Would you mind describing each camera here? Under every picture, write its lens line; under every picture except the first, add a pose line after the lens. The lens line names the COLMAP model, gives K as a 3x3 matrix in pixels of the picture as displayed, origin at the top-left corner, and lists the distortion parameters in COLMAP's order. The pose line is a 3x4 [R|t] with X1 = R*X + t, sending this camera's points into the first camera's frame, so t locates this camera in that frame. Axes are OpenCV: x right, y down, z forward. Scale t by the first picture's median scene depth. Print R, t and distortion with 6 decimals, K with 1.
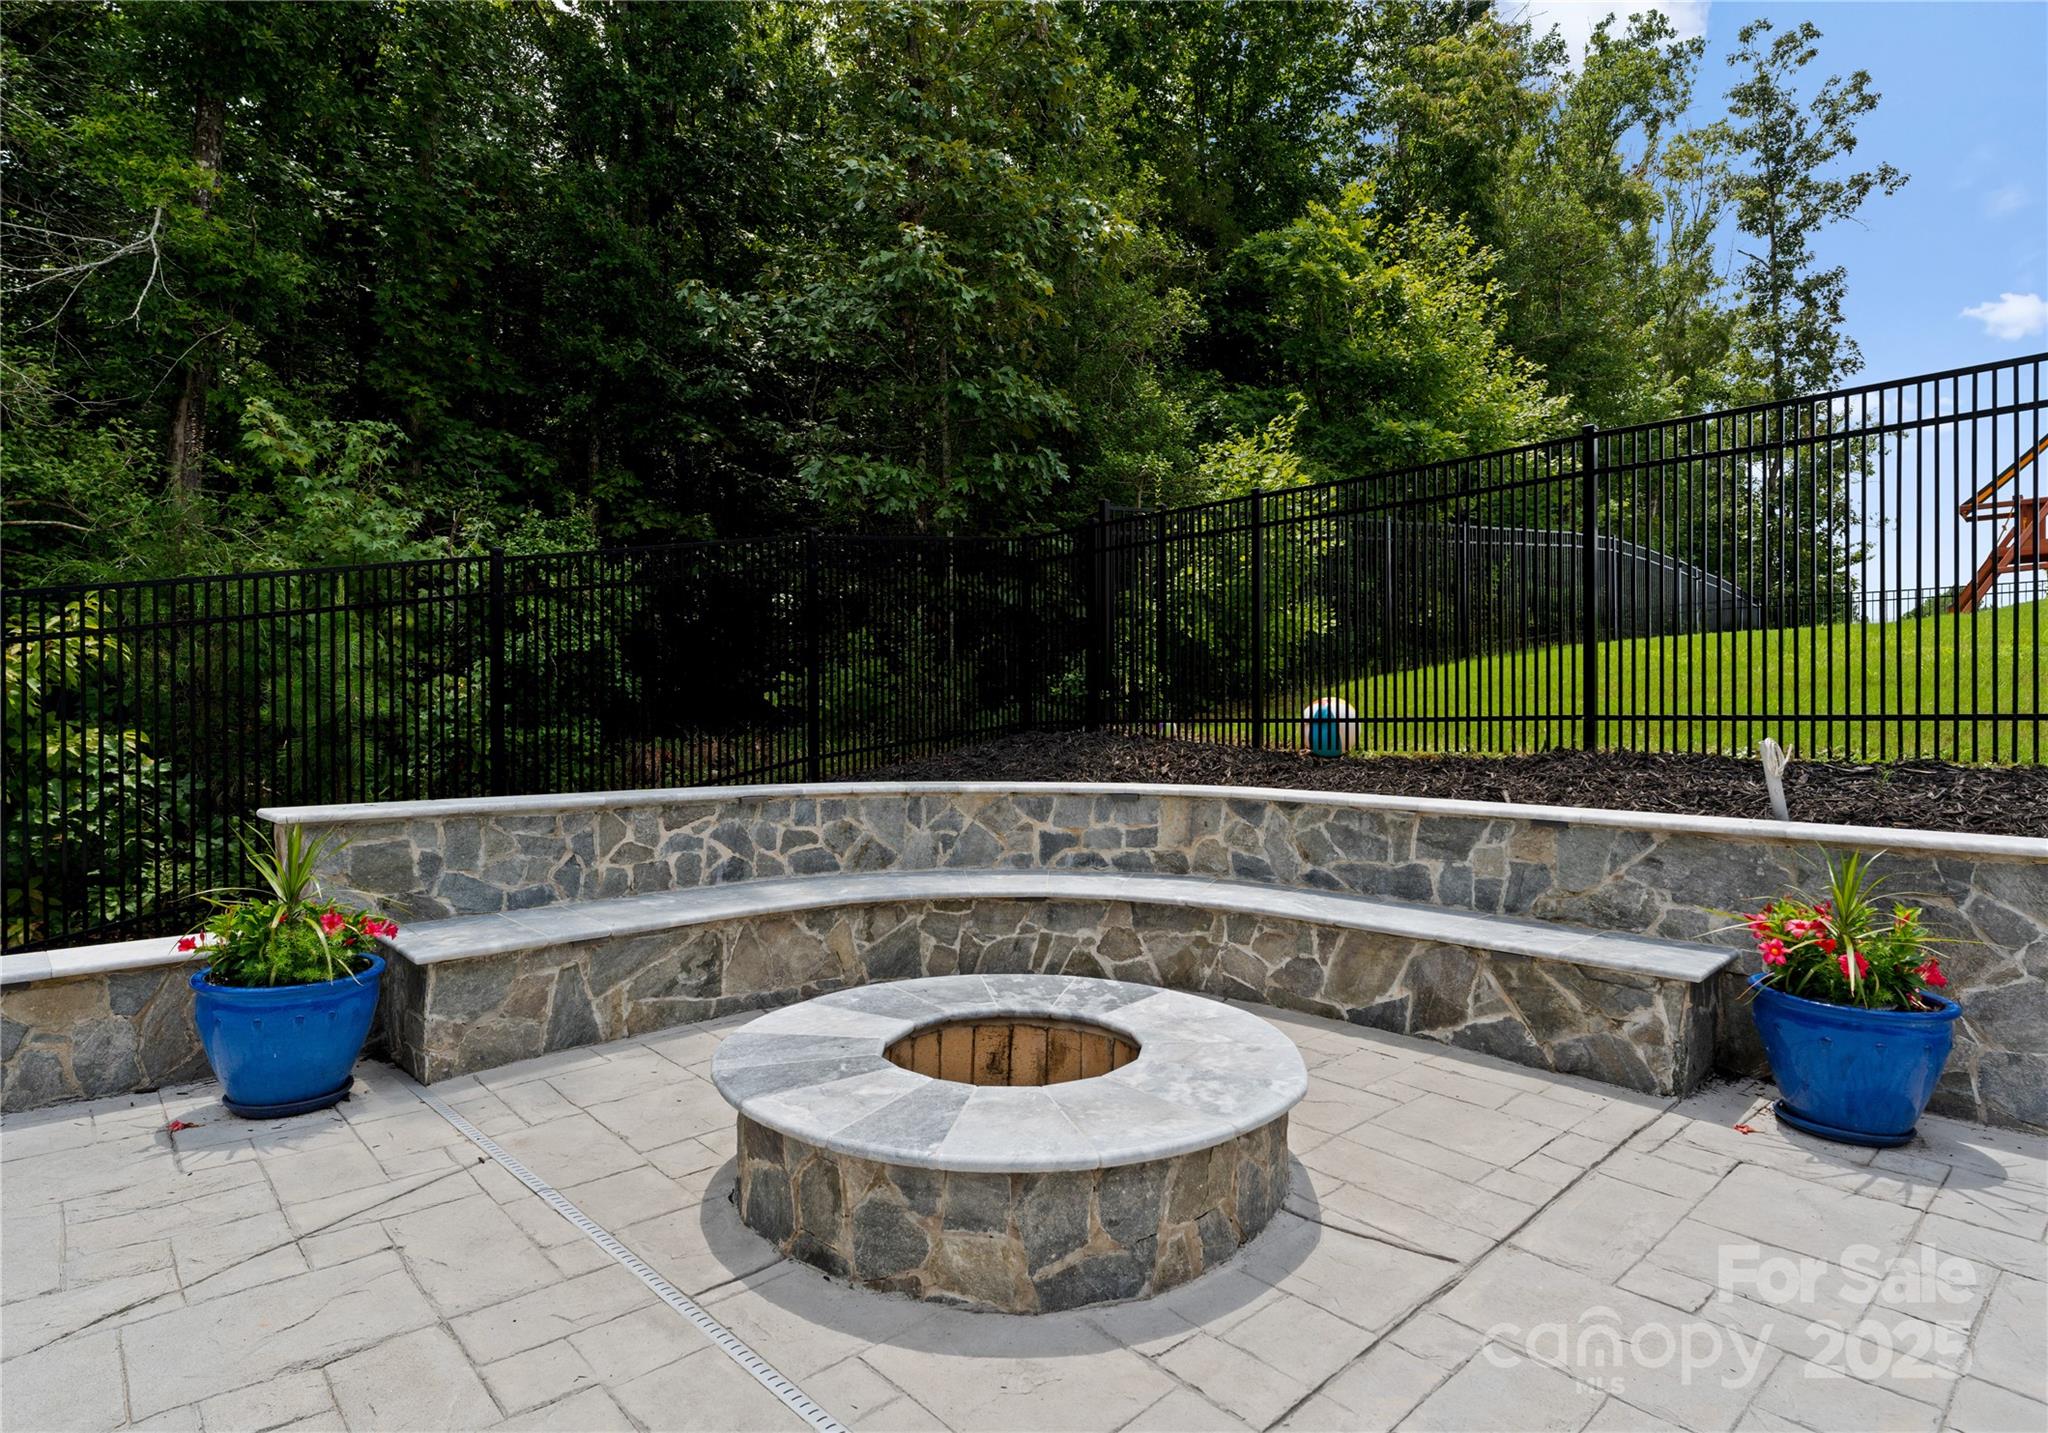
lens RADIAL K [[1056.6, 0, 1024.0], [0, 1056.6, 716.5], [0, 0, 1]] dist [-0.001751, -0.000310]
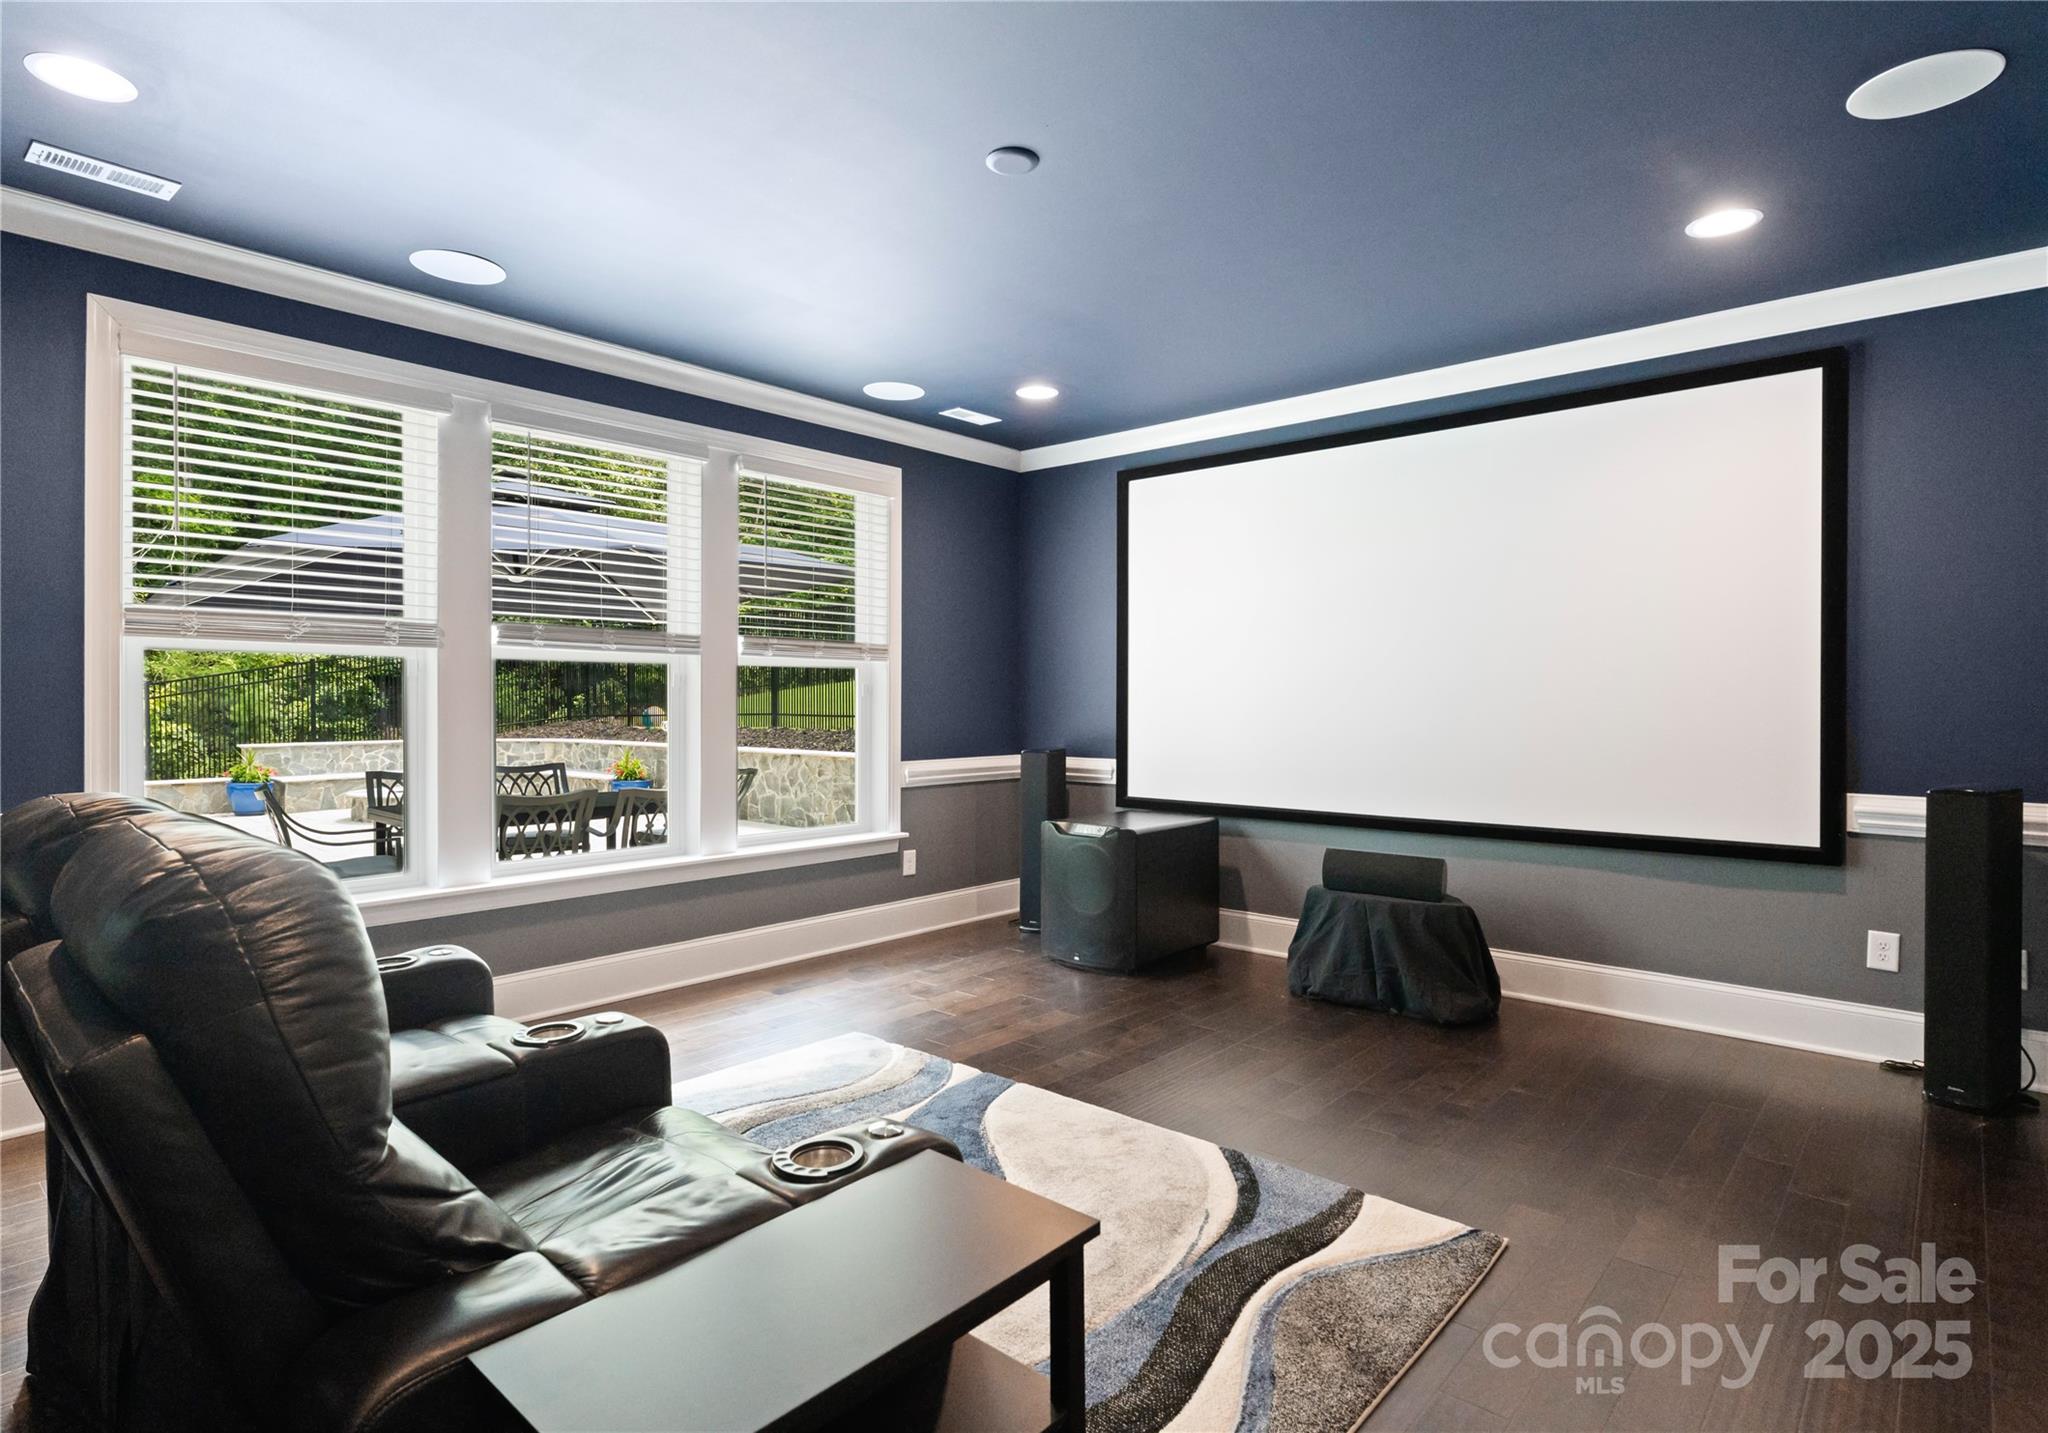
lens RADIAL K [[1056.6, 0, 1024.0], [0, 1056.6, 716.5], [0, 0, 1]] dist [-0.001751, -0.000310]
pose [[0.997344, -0.009490, 0.072213, 1.488829], [0.007926, 0.999728, 0.021919, -0.060529], [-0.072401, -0.021288, 0.997148, -2.444376]]
